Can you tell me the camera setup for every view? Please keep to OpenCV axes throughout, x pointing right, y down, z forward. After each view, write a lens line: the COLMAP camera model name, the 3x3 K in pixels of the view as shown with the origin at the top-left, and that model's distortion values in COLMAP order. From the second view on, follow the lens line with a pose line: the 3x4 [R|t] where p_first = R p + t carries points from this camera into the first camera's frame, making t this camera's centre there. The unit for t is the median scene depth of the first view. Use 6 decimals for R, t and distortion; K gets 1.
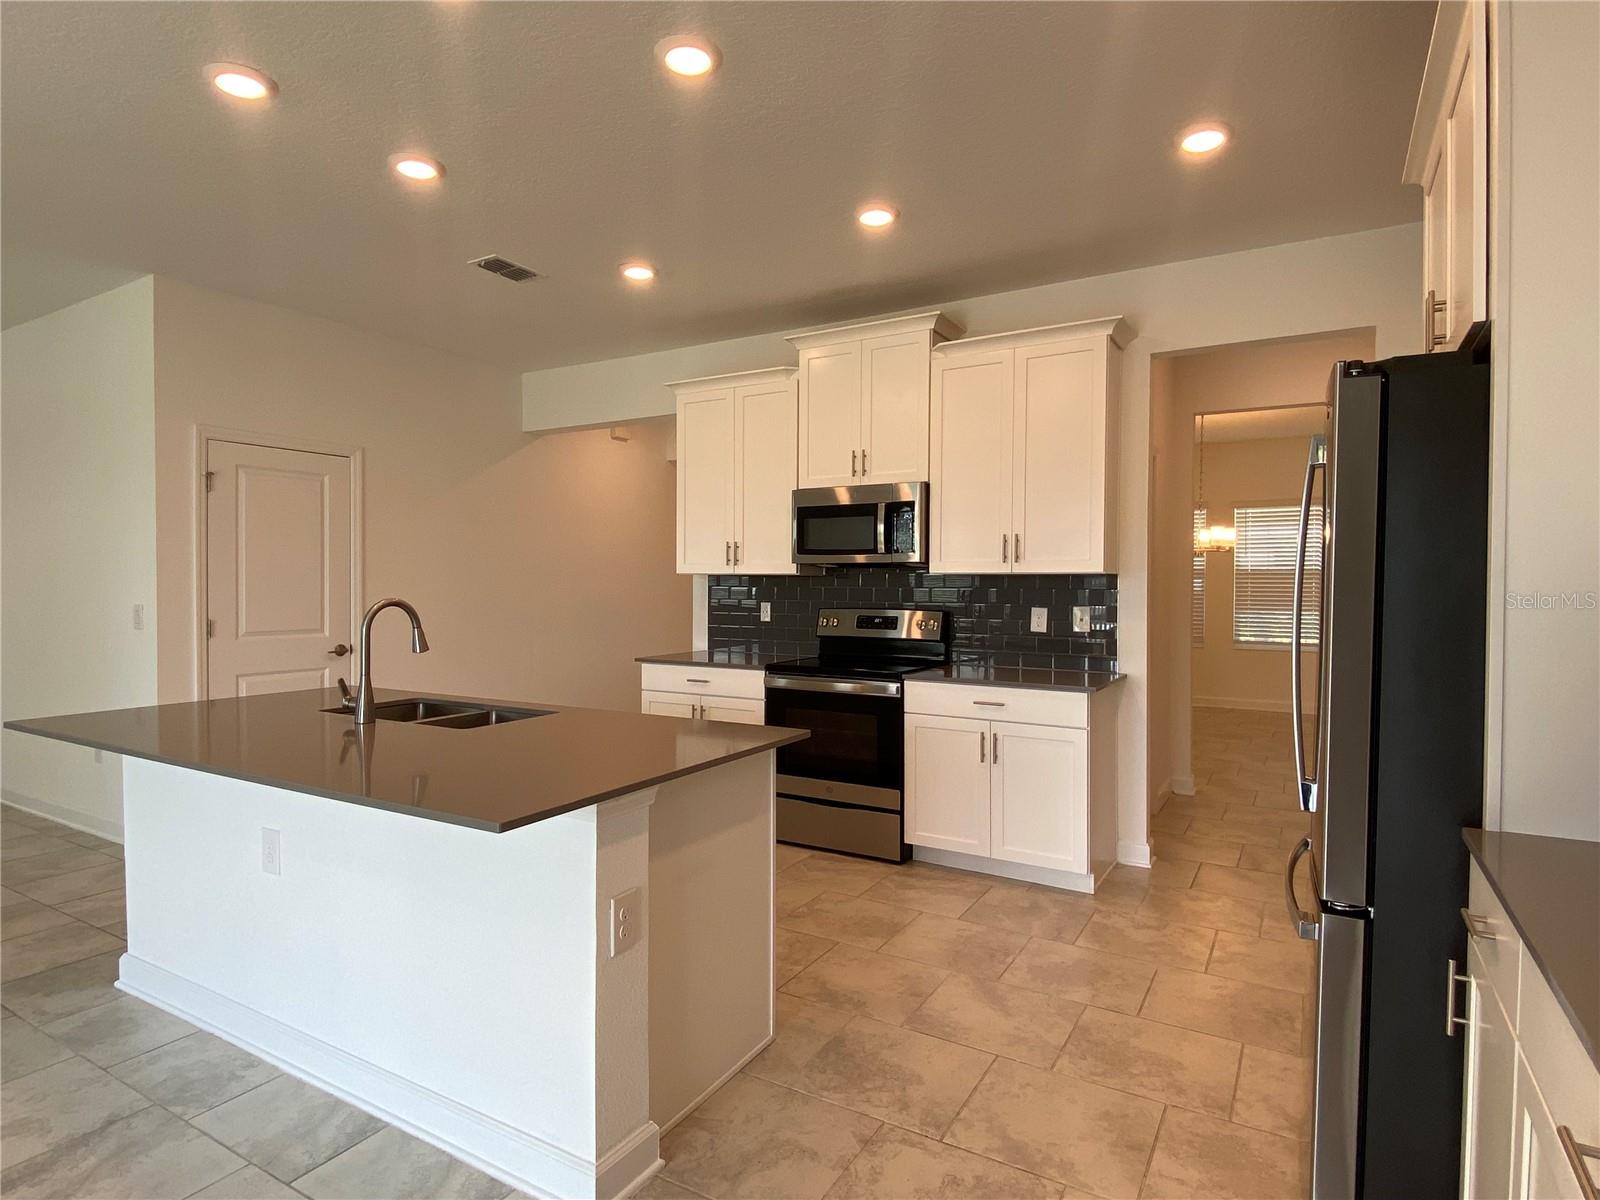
lens RADIAL K [[874.5, 0, 785.1], [0, 874.5, 591.0], [0, 0, 1]] dist [0.011784, -0.017586]
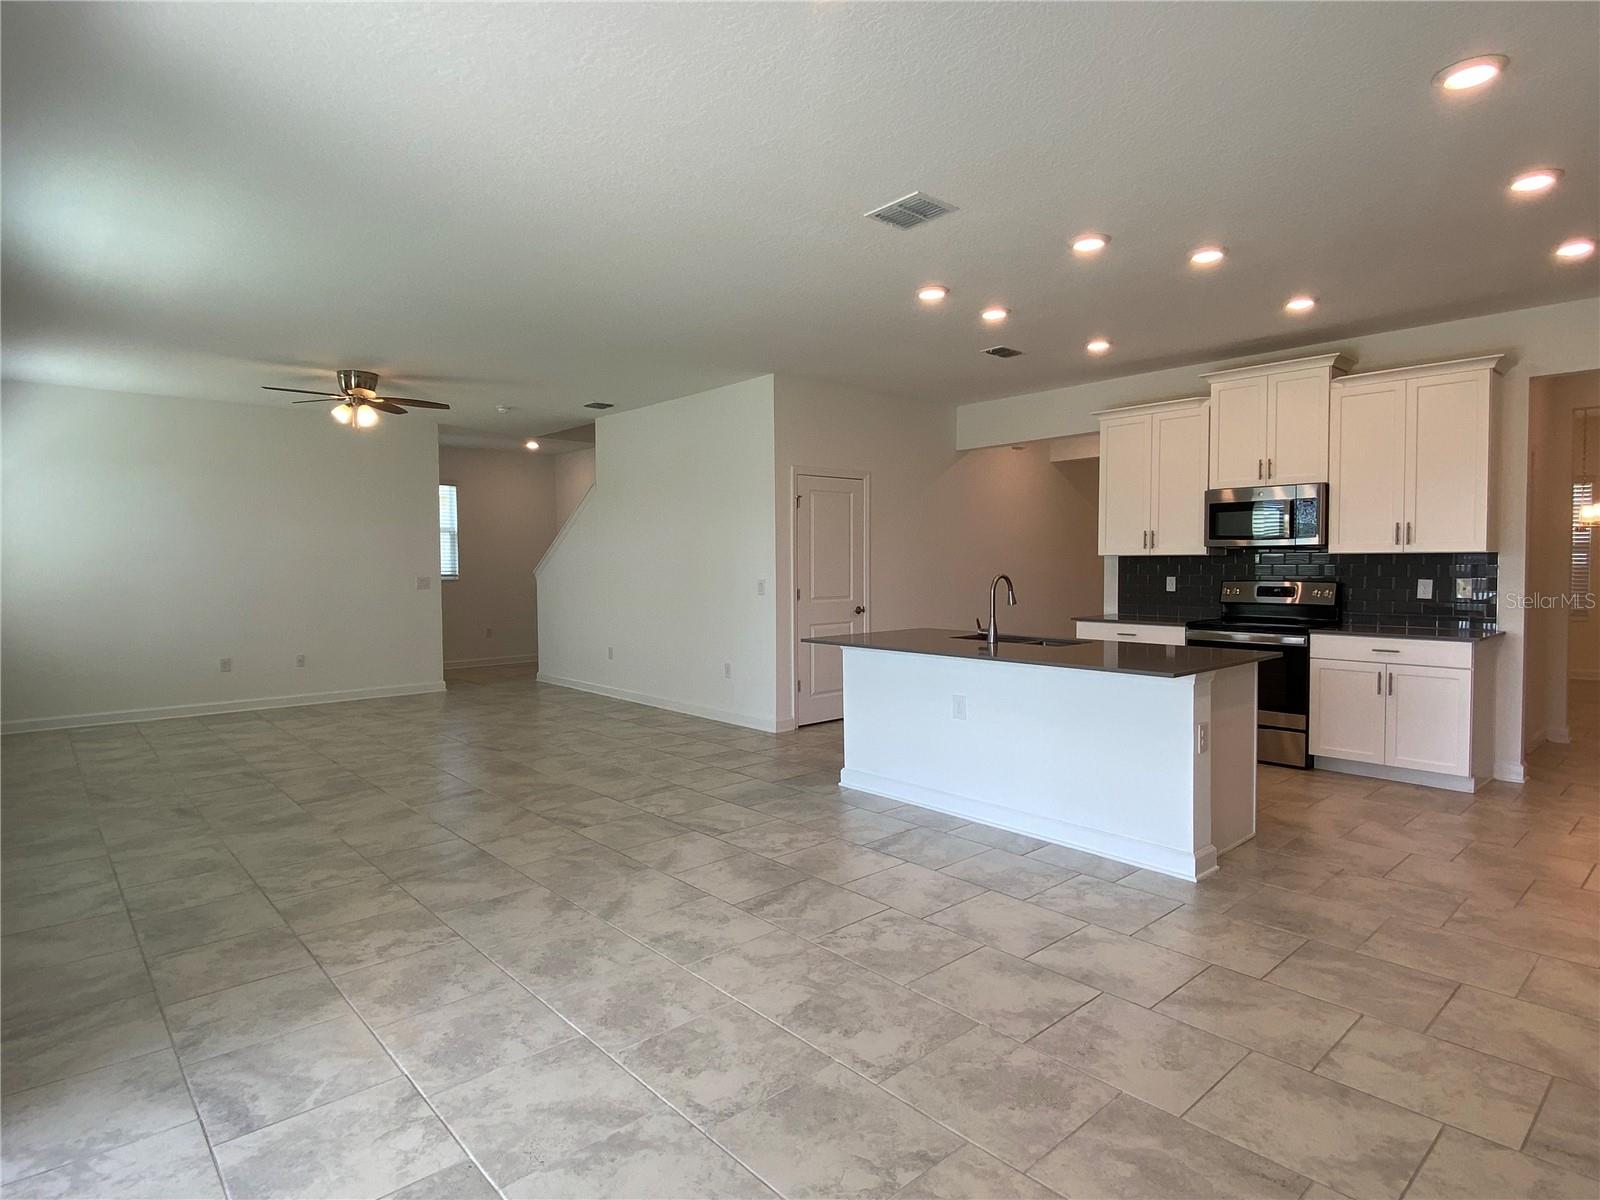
lens RADIAL K [[874.5, 0, 778.2], [0, 874.5, 592.4], [0, 0, 1]] dist [0.011784, -0.017586]
pose [[0.952061, 0.000899, -0.305906, -0.218619], [0.006799, 0.999686, 0.024098, 0.000921], [0.305832, -0.025022, 0.951757, -0.508255]]
